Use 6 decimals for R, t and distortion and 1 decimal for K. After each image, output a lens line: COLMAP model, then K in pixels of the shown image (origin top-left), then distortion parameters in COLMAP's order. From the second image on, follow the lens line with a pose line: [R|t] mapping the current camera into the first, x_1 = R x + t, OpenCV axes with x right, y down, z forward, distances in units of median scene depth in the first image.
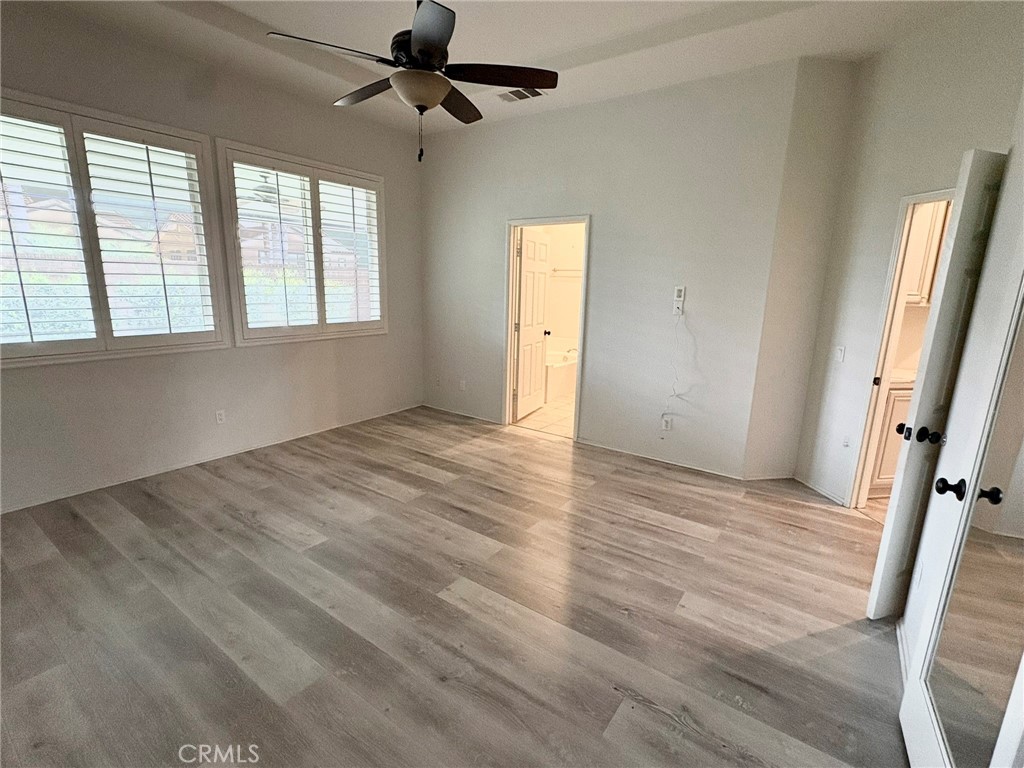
lens RADIAL K [[475.7, 0, 512.0], [0, 475.7, 384.0], [0, 0, 1]] dist [-0.000765, -0.000472]
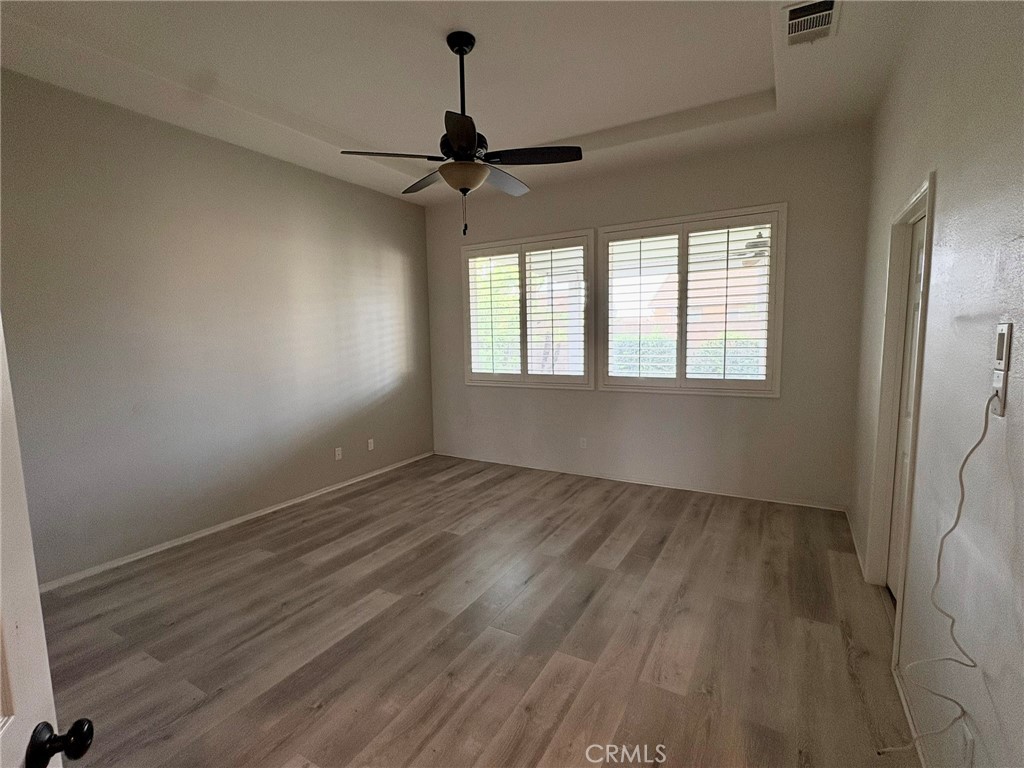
lens RADIAL K [[475.7, 0, 512.0], [0, 475.7, 384.0], [0, 0, 1]] dist [-0.000765, -0.000472]
pose [[0.102225, 0.075315, -0.991906, 0.644475], [-0.186095, 0.980974, 0.055306, -0.126412], [0.977199, 0.178935, 0.114296, 0.673173]]
